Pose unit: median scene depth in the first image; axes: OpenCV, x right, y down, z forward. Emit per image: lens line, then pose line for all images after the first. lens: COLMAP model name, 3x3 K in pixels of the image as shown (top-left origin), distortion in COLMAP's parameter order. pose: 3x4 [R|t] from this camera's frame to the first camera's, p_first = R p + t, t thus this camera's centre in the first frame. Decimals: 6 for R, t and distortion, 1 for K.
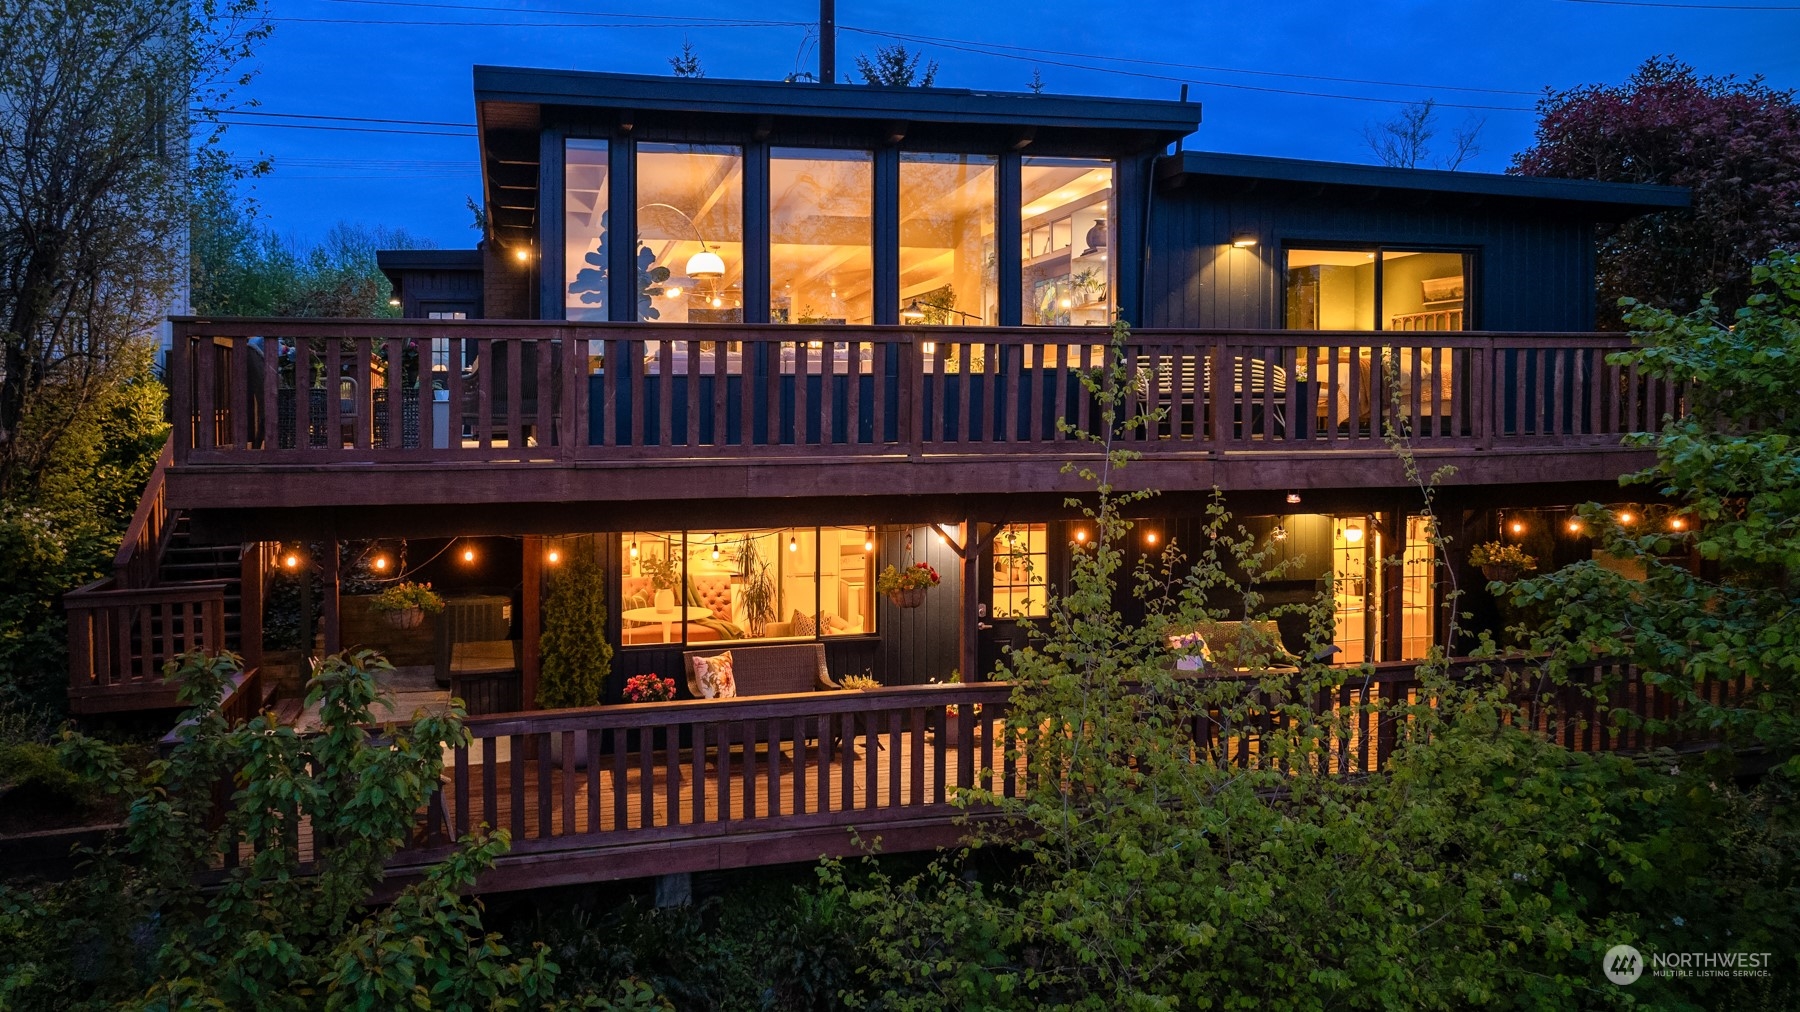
lens RADIAL K [[1265.2, 0, 886.0], [0, 1265.2, 507.0], [0, 0, 1]] dist [-0.026032, 0.004570]
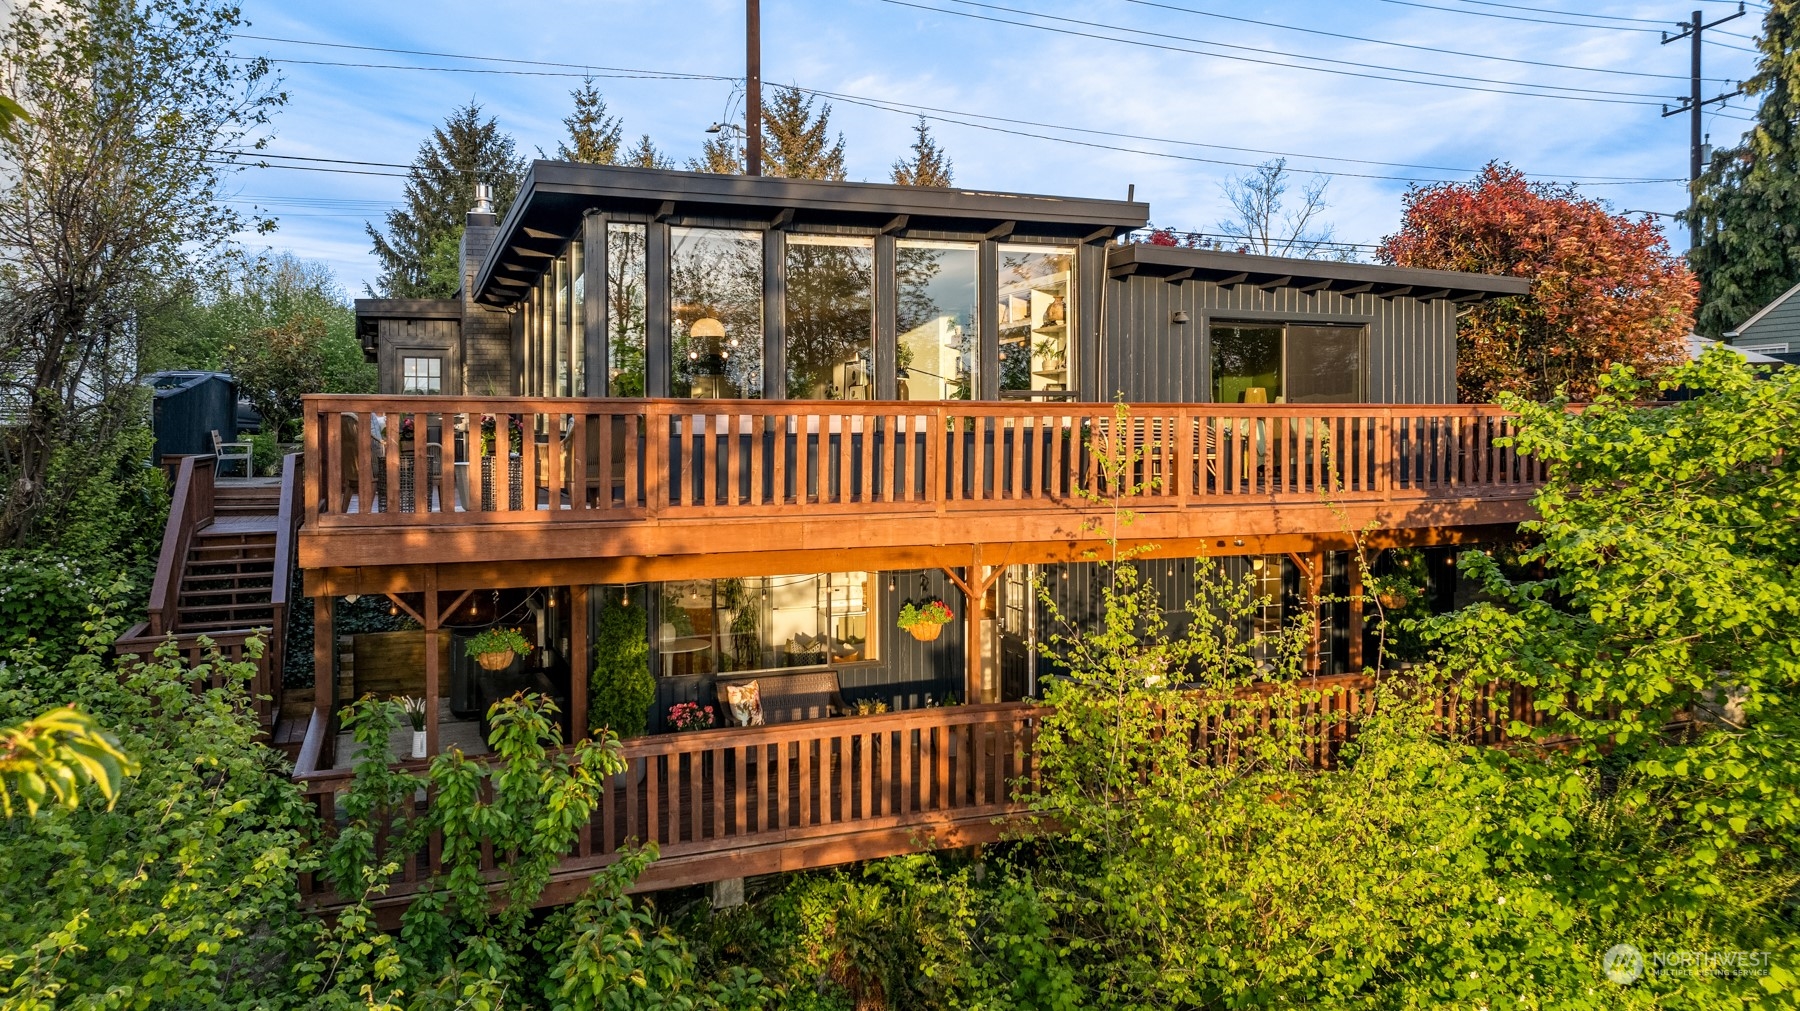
lens RADIAL K [[1265.2, 0, 913.6], [0, 1265.2, 500.9], [0, 0, 1]] dist [-0.026032, 0.004570]
pose [[0.989377, -0.002881, 0.145345, -0.133592], [0.004867, 0.999900, -0.013305, -0.027691], [-0.145292, 0.013871, 0.989292, -0.124663]]
